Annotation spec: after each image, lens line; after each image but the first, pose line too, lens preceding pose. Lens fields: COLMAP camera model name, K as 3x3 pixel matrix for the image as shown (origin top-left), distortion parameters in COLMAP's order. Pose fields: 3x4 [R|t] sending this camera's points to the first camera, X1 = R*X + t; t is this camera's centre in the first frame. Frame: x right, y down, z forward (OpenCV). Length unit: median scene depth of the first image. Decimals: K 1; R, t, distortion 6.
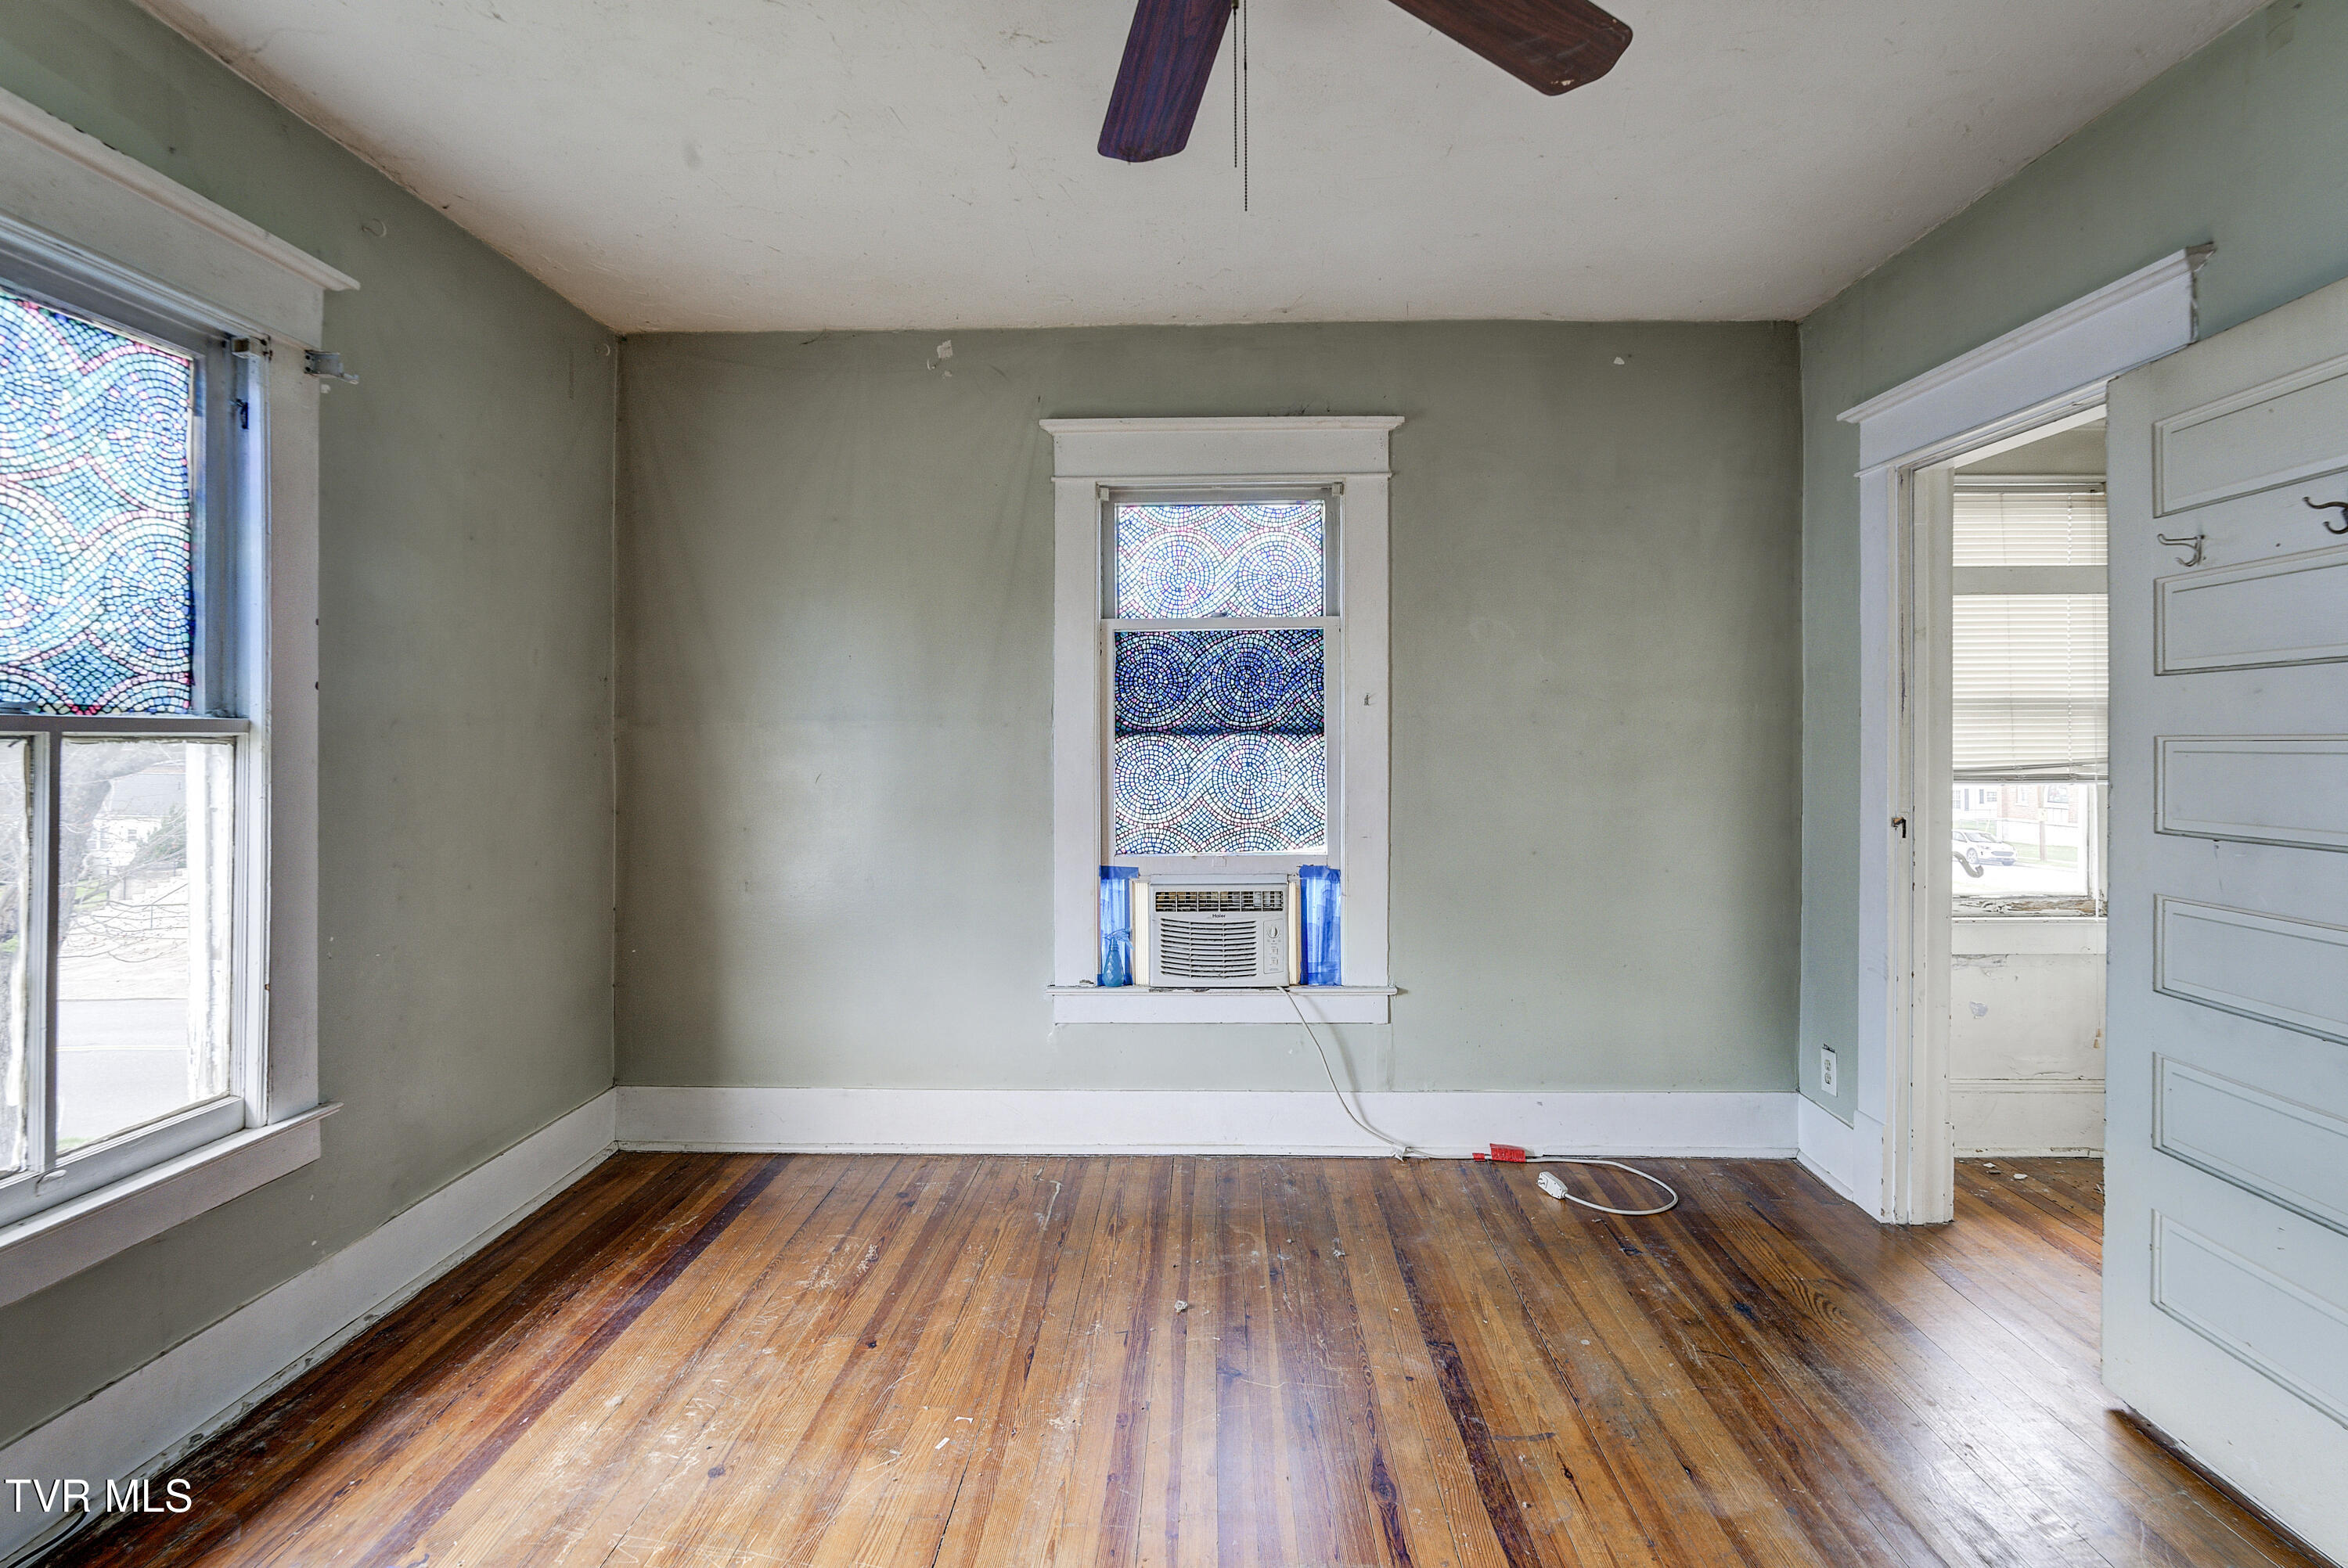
lens RADIAL K [[1111.7, 0, 1176.4], [0, 1111.7, 744.5], [0, 0, 1]] dist [-0.012766, -0.000180]
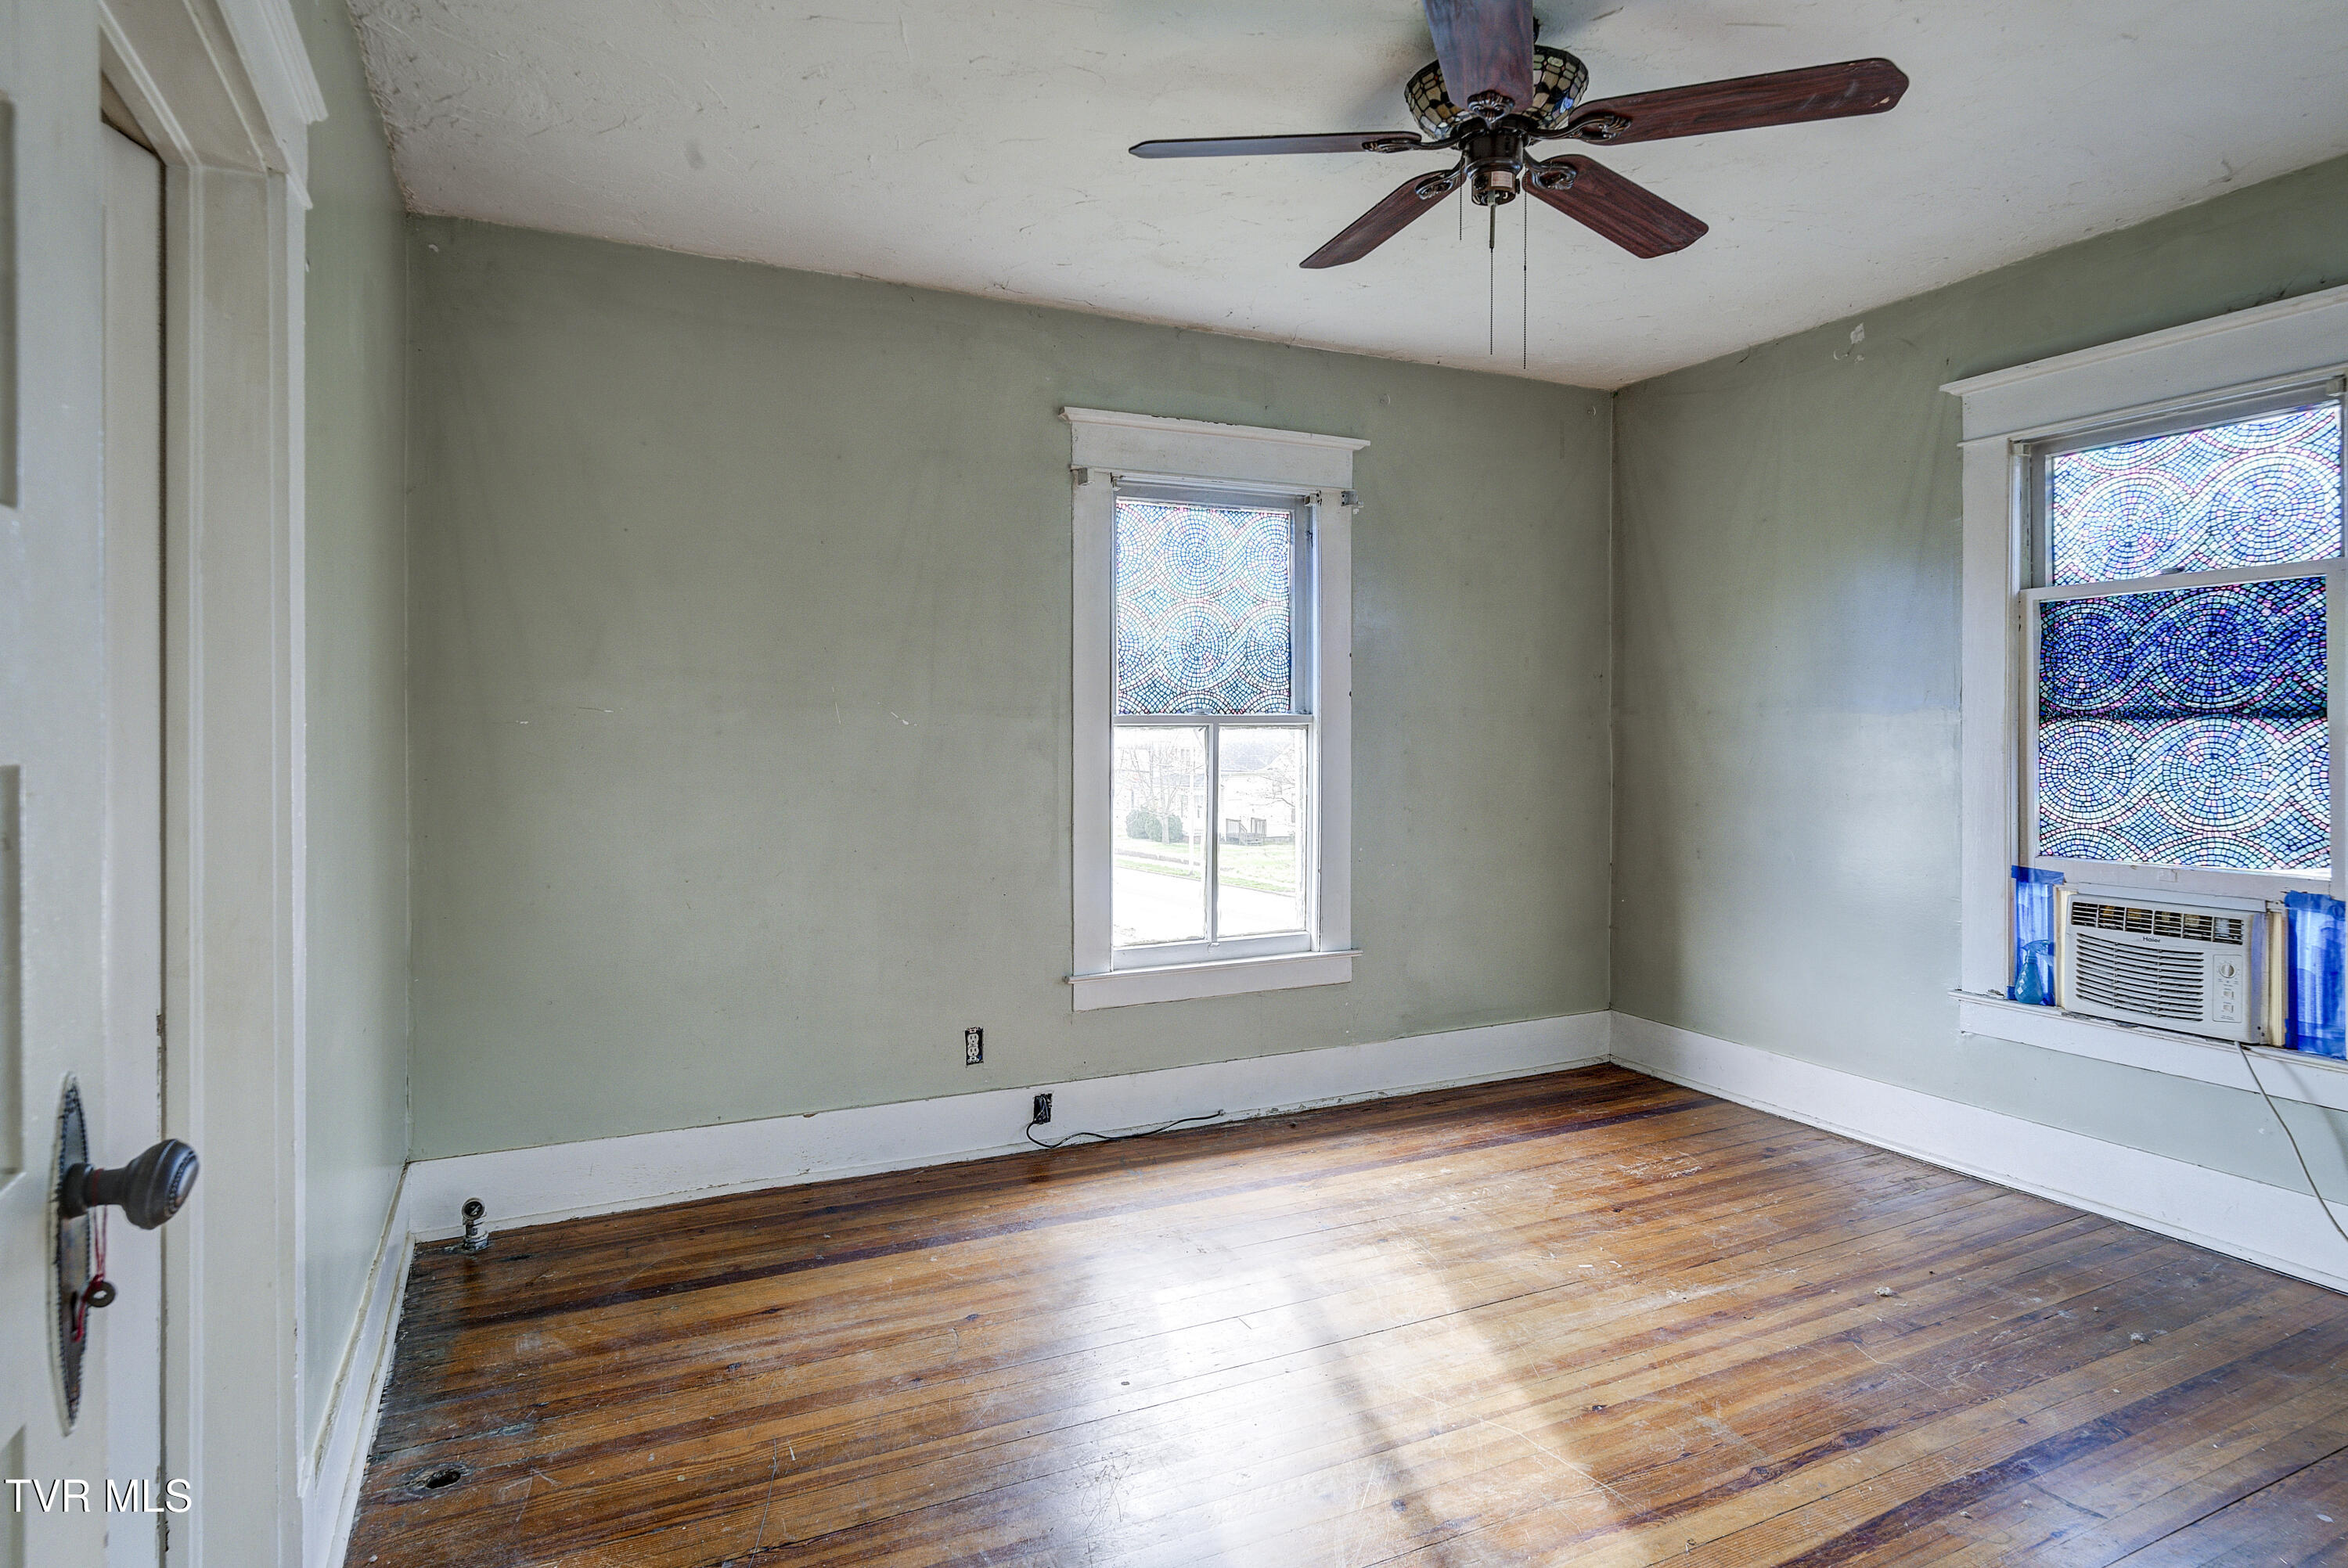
lens RADIAL K [[1268.0, 0, 1173.4], [0, 1268.0, 731.6], [0, 0, 1]] dist [-0.000437, 0.000048]
pose [[0.461714, 0.004164, -0.887019, 0.533965], [-0.000285, 0.999990, 0.004546, -0.003815], [0.887029, -0.001846, 0.461710, -0.073973]]
